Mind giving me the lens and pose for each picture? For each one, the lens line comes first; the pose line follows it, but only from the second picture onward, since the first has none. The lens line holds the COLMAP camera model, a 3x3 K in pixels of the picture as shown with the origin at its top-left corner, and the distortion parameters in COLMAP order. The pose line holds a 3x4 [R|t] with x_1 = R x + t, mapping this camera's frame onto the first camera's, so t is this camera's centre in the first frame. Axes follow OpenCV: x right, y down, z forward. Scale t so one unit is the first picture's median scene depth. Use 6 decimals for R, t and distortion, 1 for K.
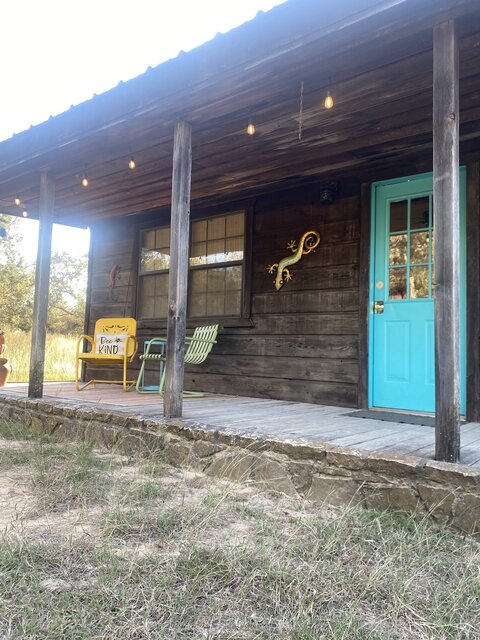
lens RADIAL K [[488.3, 0, 240.0], [0, 488.3, 320.0], [0, 0, 1]] dist [0.004492, -0.000853]
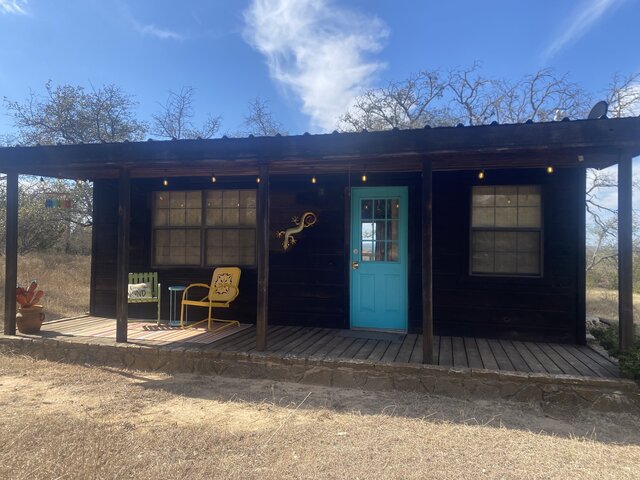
lens RADIAL K [[480.9, 0, 320.0], [0, 480.9, 240.0], [0, 0, 1]] dist [0.054214, -0.093695]
pose [[0.924038, -0.016146, 0.381960, -0.384243], [-0.005102, 0.998498, 0.054550, -0.175449], [-0.382267, -0.052355, 0.922568, -0.365351]]
